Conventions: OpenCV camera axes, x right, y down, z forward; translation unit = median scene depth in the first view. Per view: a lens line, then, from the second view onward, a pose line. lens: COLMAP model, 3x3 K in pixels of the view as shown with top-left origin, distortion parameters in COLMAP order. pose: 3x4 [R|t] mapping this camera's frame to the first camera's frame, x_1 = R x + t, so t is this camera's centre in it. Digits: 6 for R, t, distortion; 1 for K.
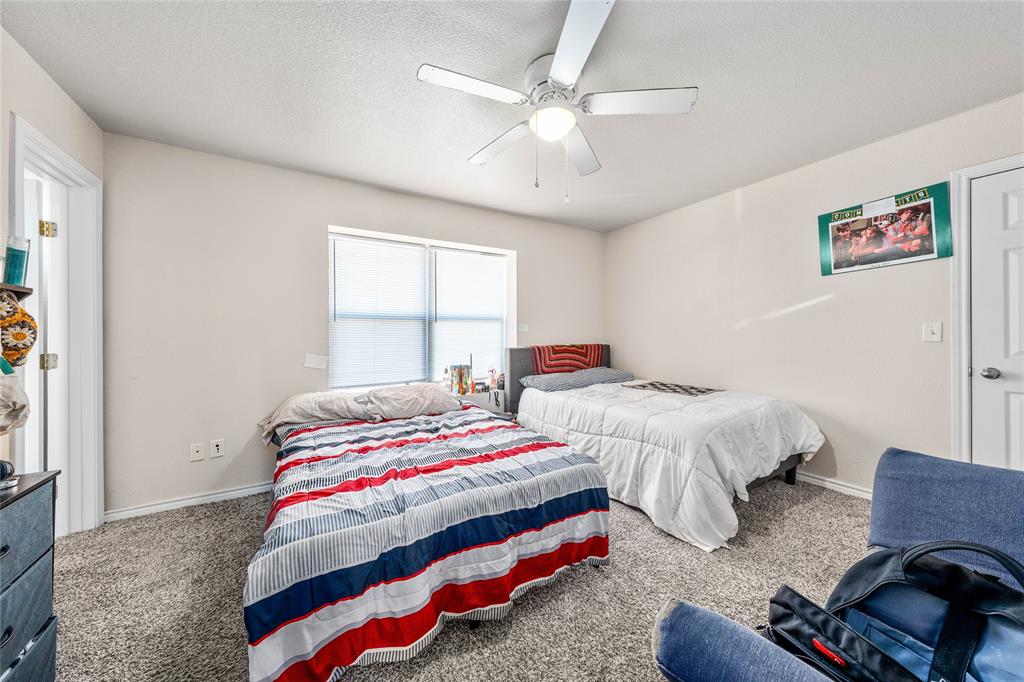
lens RADIAL K [[349.1, 0, 511.6], [0, 349.1, 336.8], [0, 0, 1]] dist [-0.002639, 0.000186]
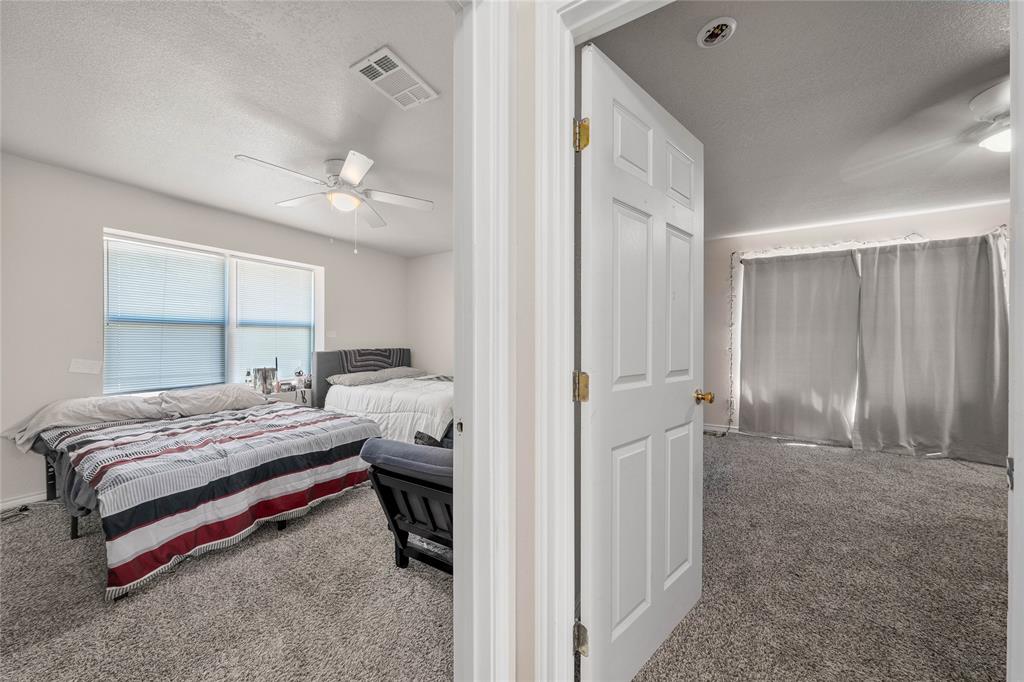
lens RADIAL K [[349.1, 0, 514.5], [0, 349.1, 342.2], [0, 0, 1]] dist [-0.002639, 0.000186]
pose [[0.882095, 0.003463, 0.471059, 0.043336], [-0.003069, 0.999994, -0.001605, 0.001795], [-0.471062, -0.000030, 0.882100, -0.499984]]
